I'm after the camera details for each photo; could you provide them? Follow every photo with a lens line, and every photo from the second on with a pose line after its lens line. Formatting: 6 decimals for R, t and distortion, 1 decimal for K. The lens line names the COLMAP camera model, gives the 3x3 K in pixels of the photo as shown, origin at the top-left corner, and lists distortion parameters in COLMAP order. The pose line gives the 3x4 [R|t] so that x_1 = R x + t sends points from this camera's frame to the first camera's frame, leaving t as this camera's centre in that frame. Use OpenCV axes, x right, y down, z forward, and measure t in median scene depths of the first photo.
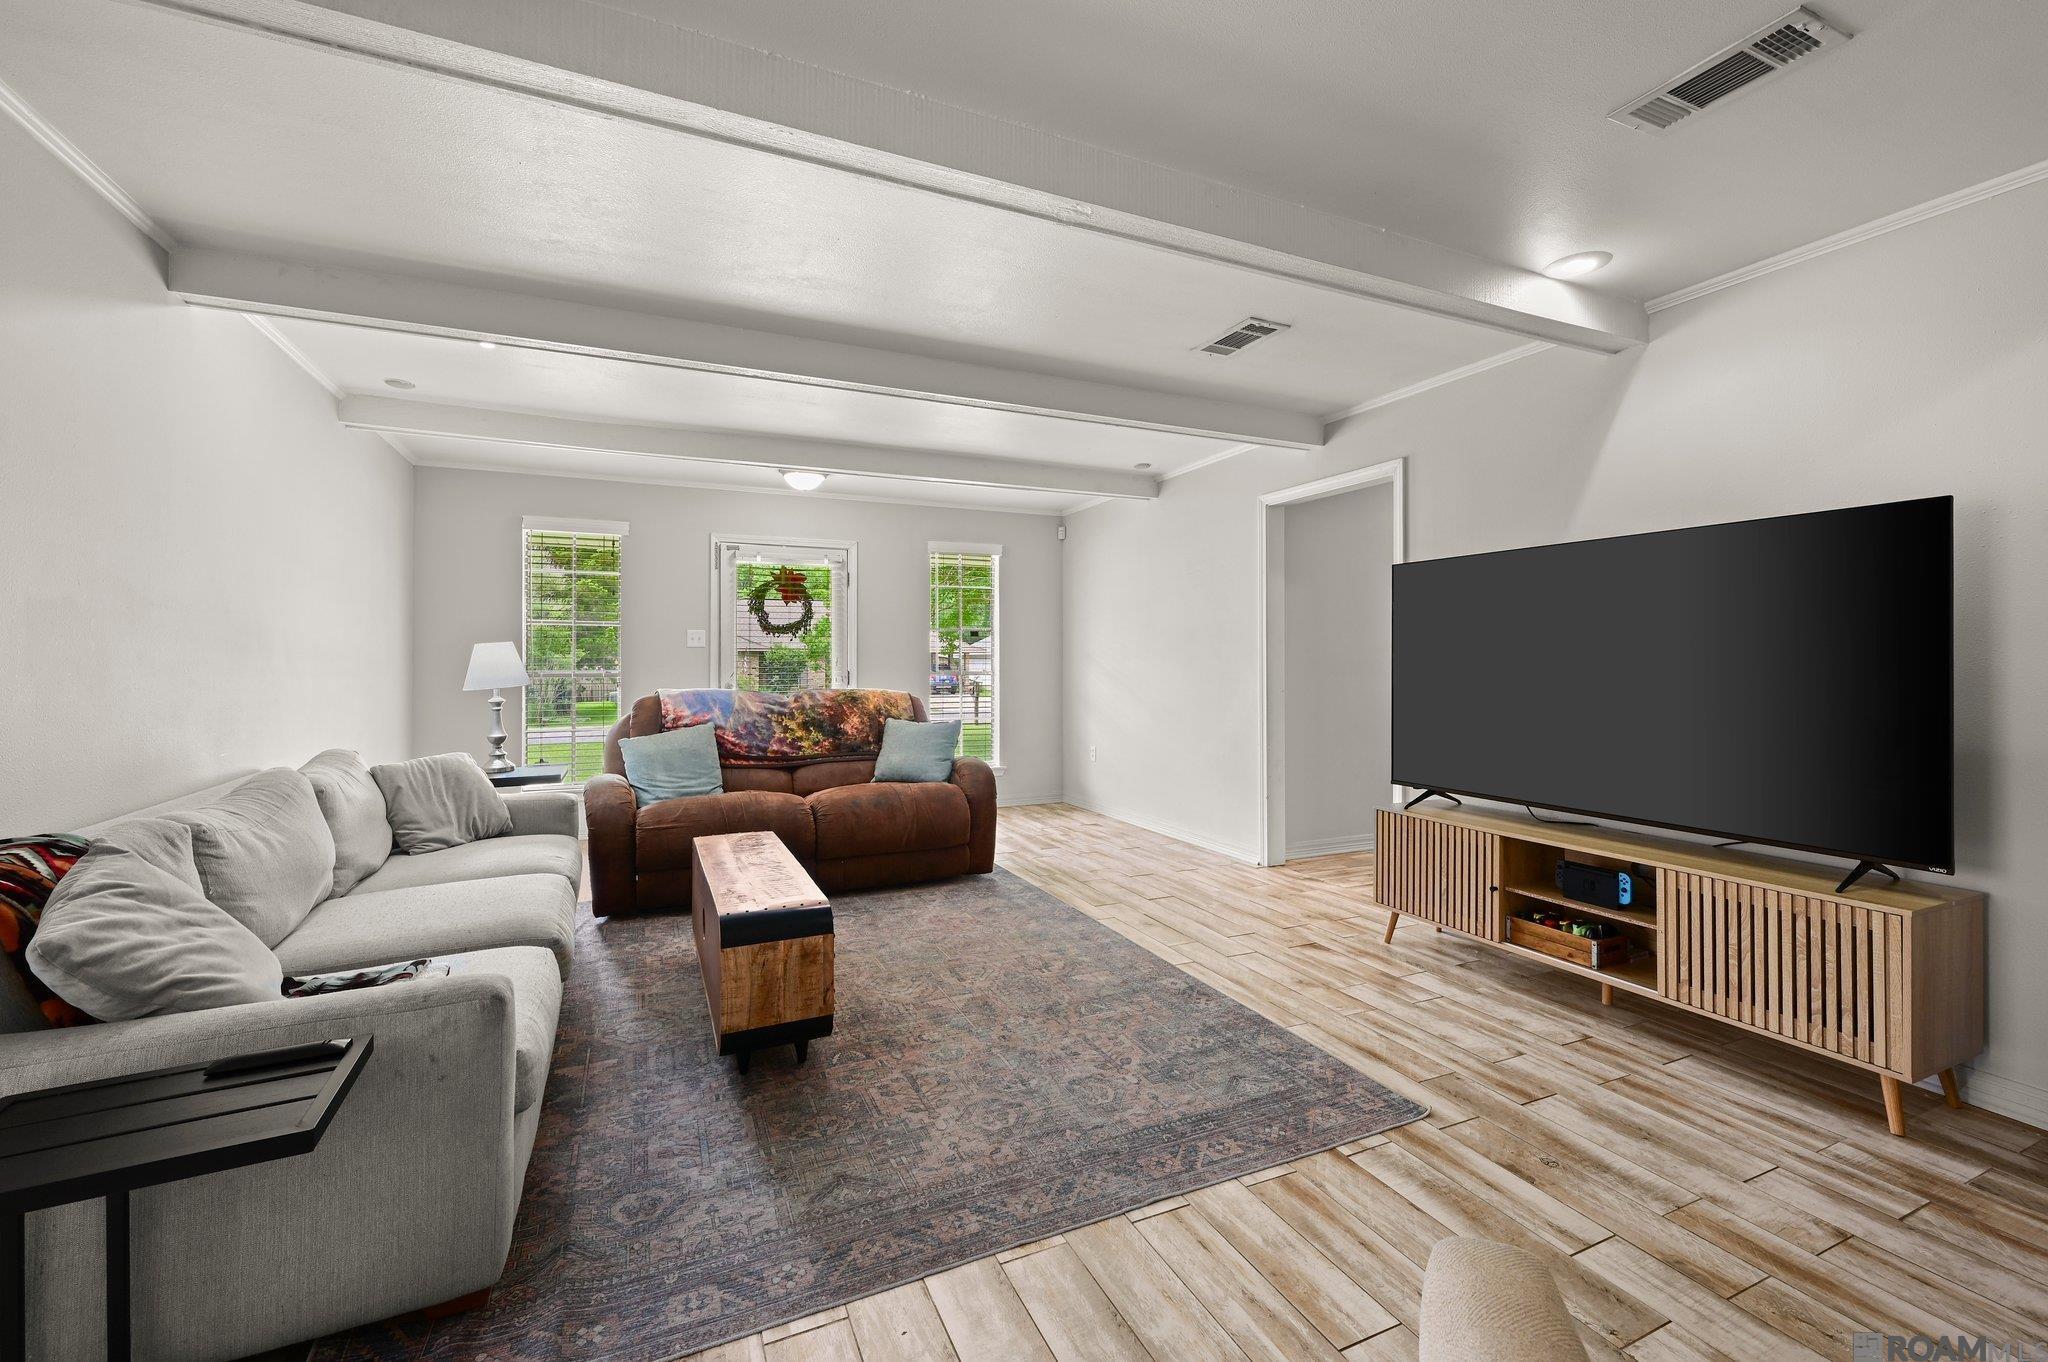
lens RADIAL K [[814.1, 0, 1008.6], [0, 814.1, 664.2], [0, 0, 1]] dist [0.000274, 0.000091]
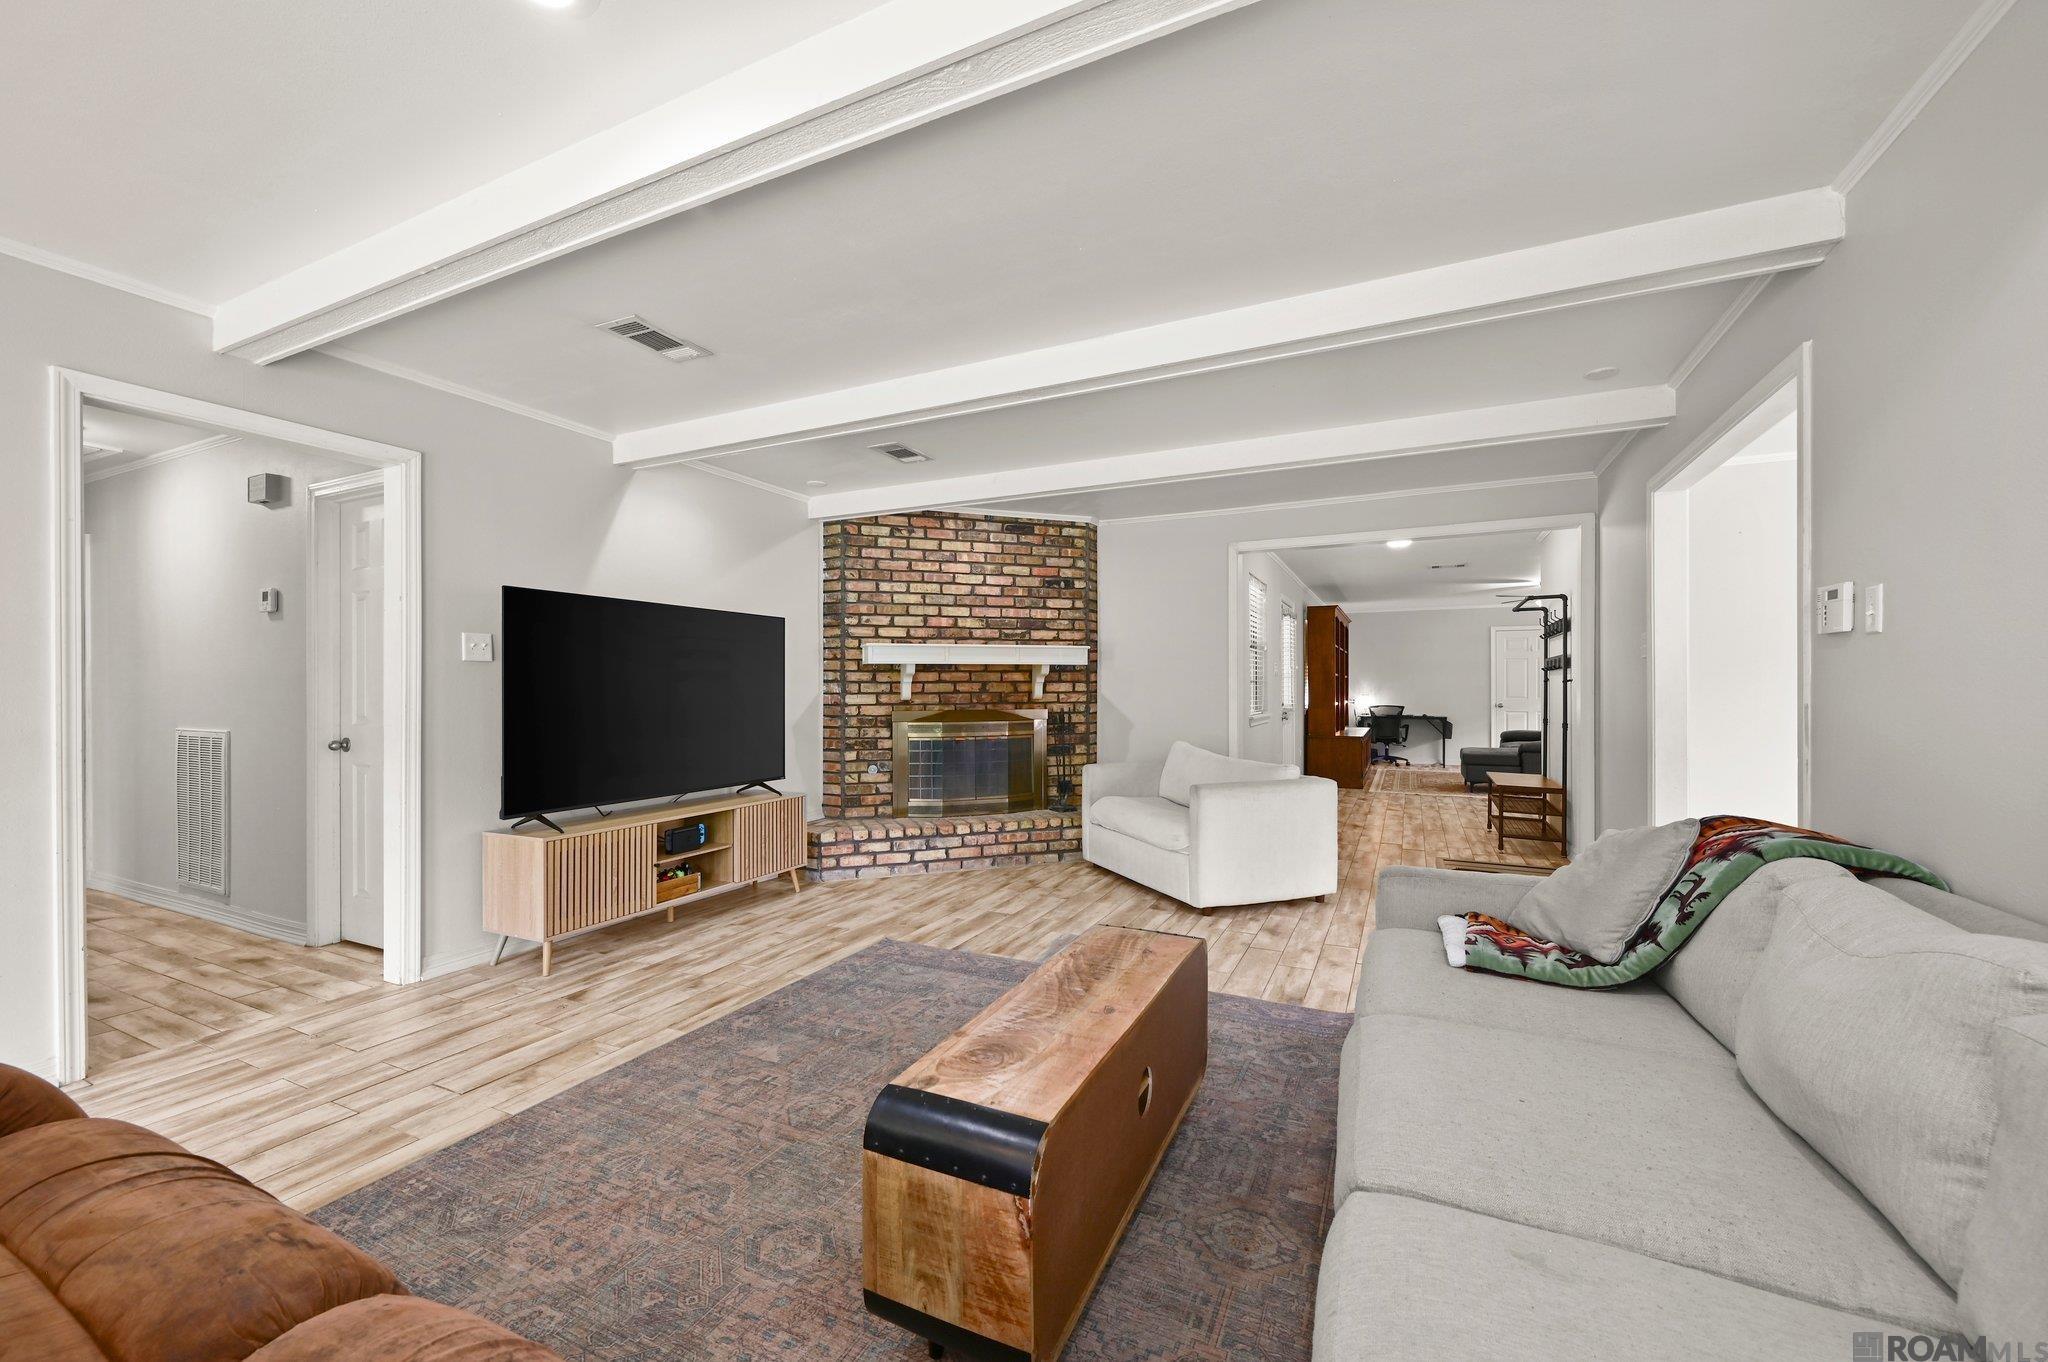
lens RADIAL K [[814.1, 0, 1011.0], [0, 814.1, 684.5], [0, 0, 1]] dist [0.000274, 0.000091]
pose [[-0.633744, 0.006440, 0.773516, -0.736985], [0.007054, 0.999972, -0.002546, -0.000078], [-0.773511, 0.003843, -0.633771, 1.360964]]
